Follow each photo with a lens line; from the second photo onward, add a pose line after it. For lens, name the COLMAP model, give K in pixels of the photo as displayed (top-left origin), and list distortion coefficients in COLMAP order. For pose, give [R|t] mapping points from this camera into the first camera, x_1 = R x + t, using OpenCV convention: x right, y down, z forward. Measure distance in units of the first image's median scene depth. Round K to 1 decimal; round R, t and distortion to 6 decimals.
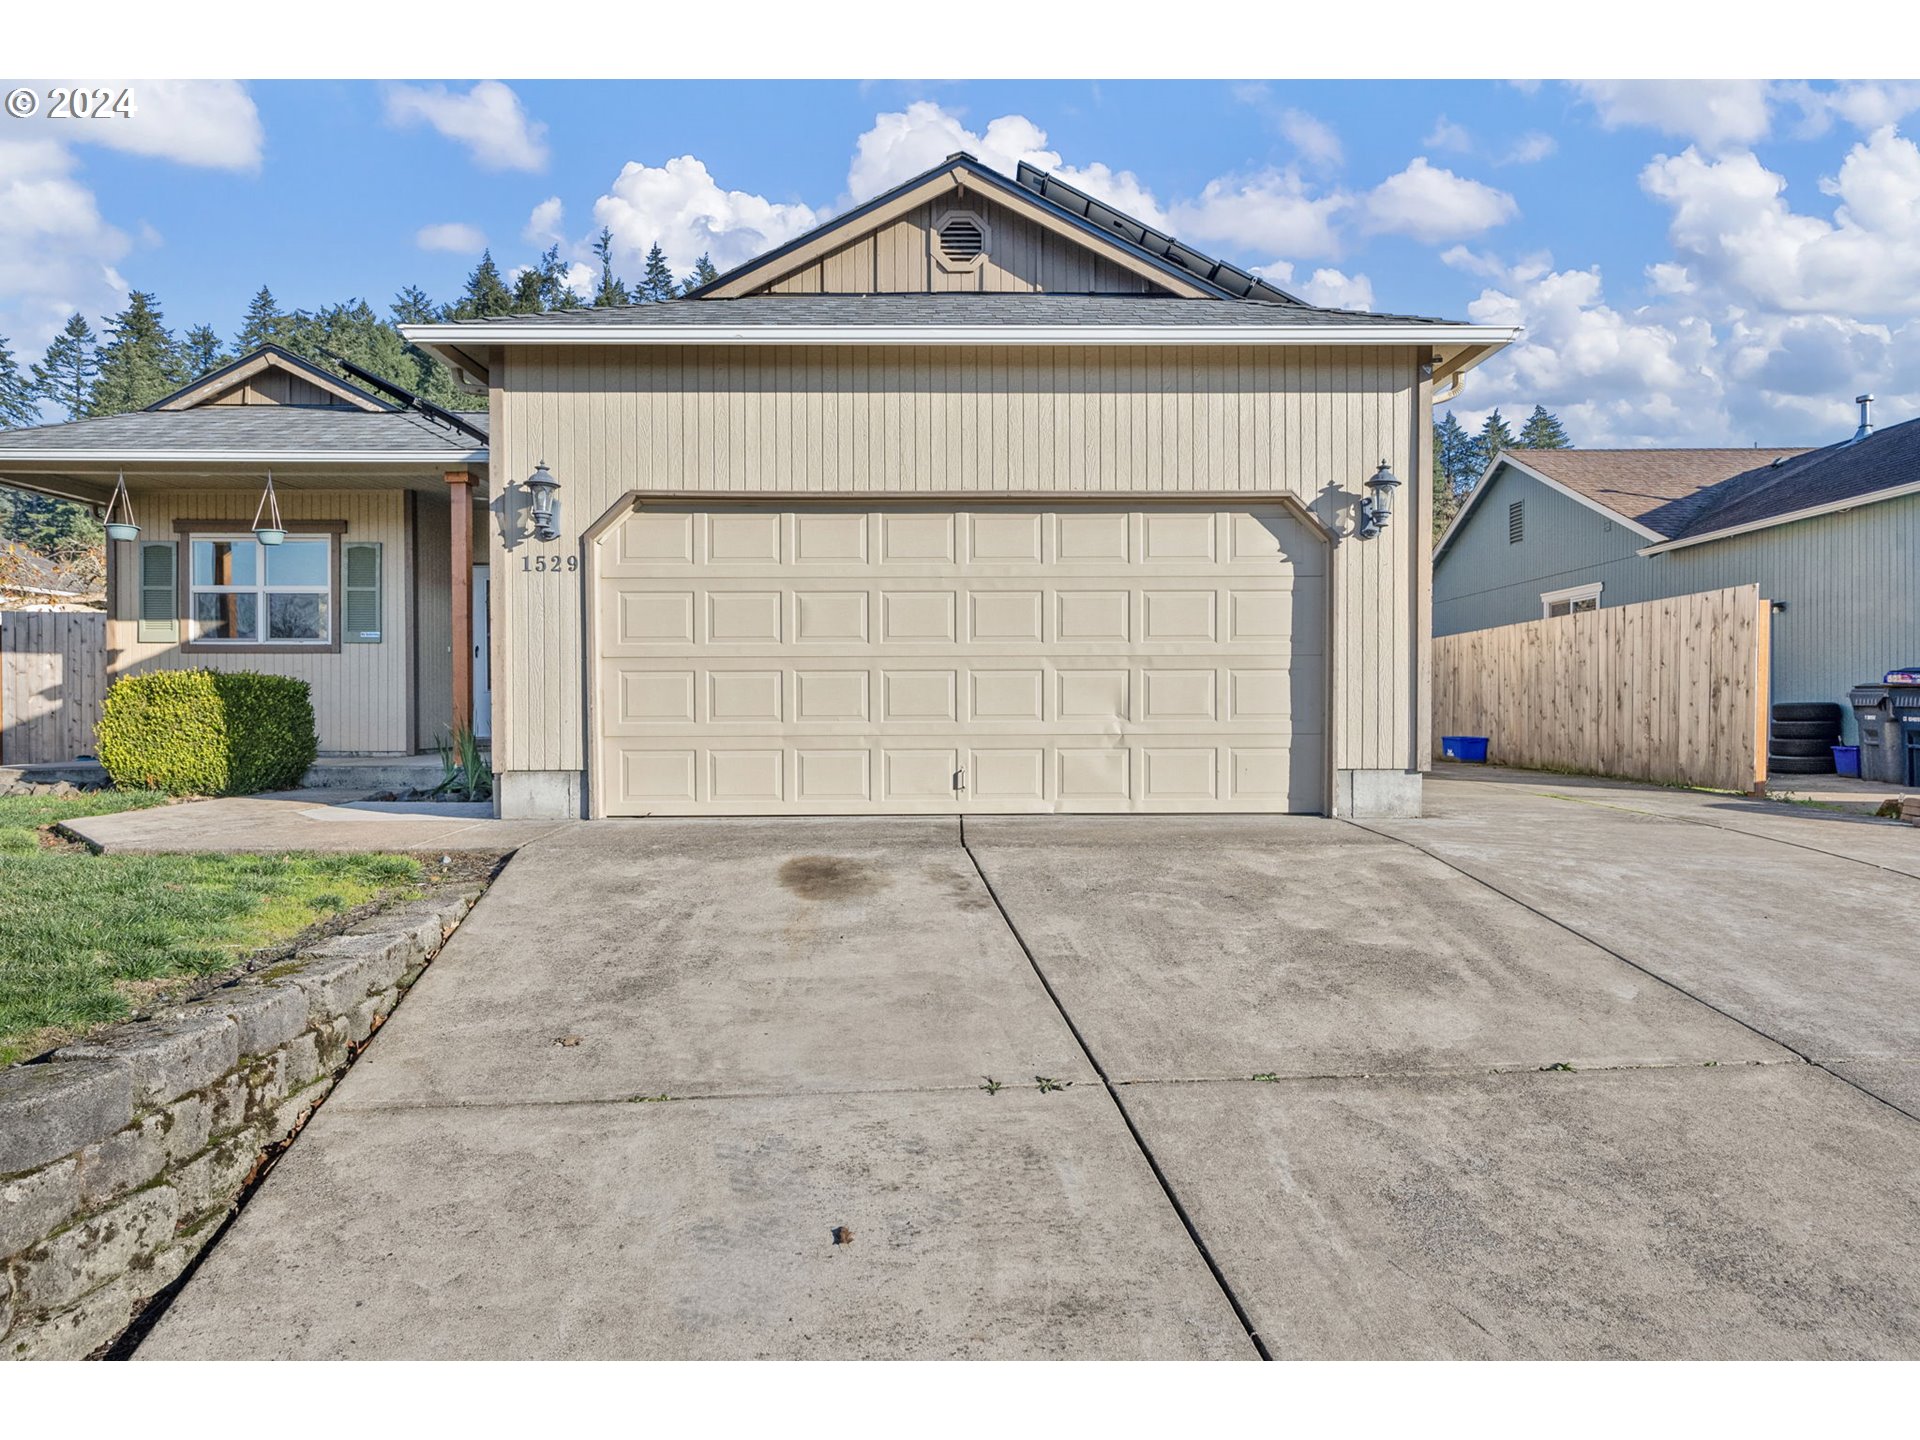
lens RADIAL K [[1120.2, 0, 960.0], [0, 1120.2, 720.0], [0, 0, 1]] dist [0.013056, -0.002429]
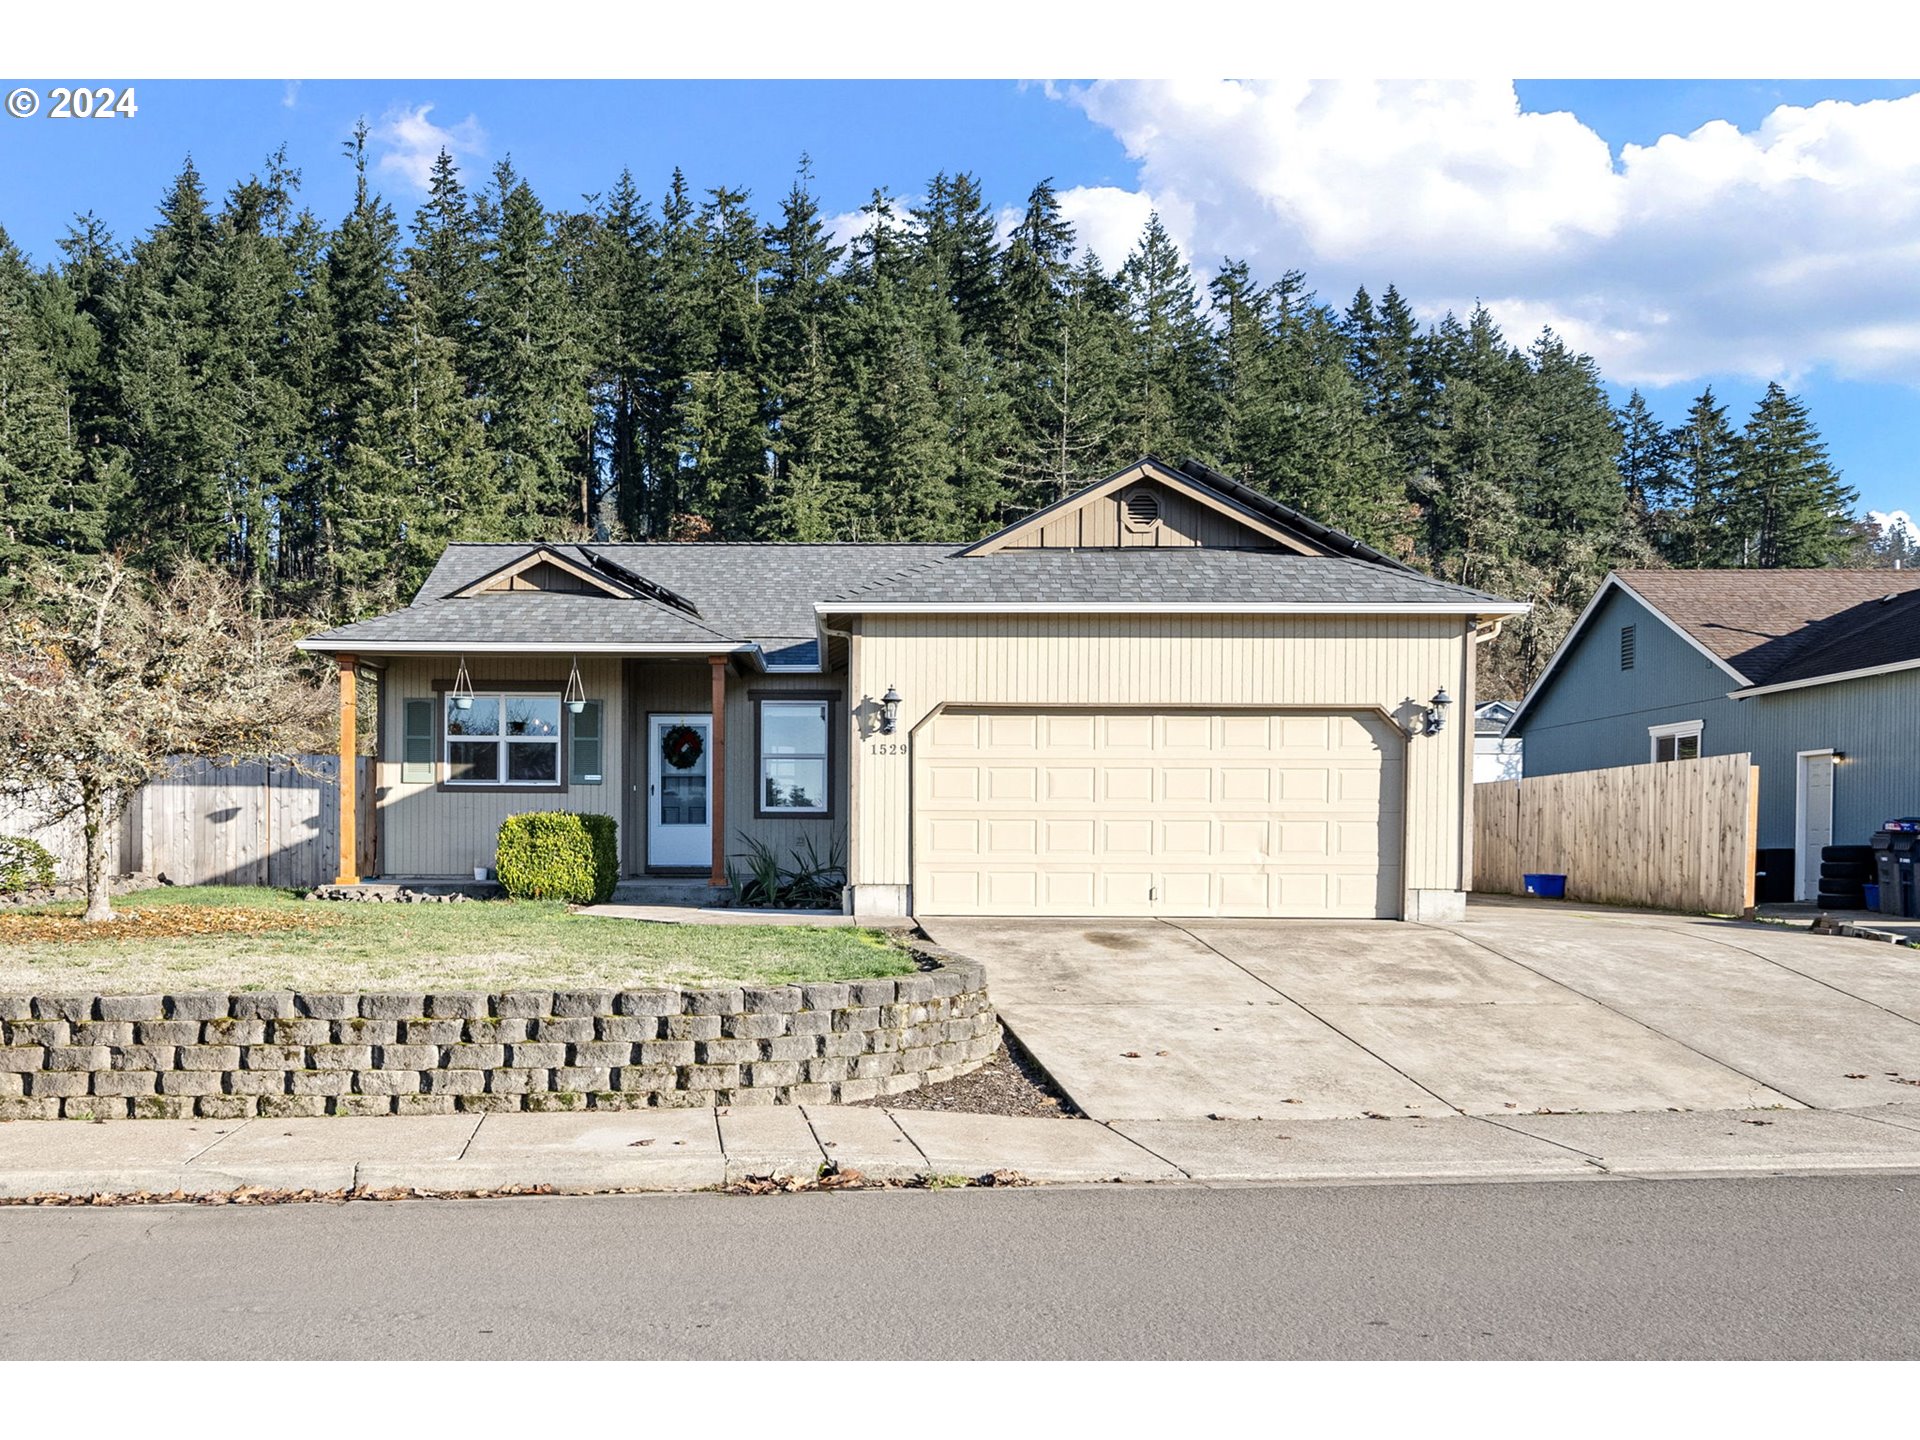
lens RADIAL K [[1780.3, 0, 778.6], [0, 1780.3, 882.4], [0, 0, 1]] dist [0.017470, -0.012163]
pose [[0.999162, 0.009801, -0.039728, -0.336328], [-0.009179, 0.999833, 0.015819, 0.004250], [0.039877, -0.015441, 0.999085, -1.159876]]
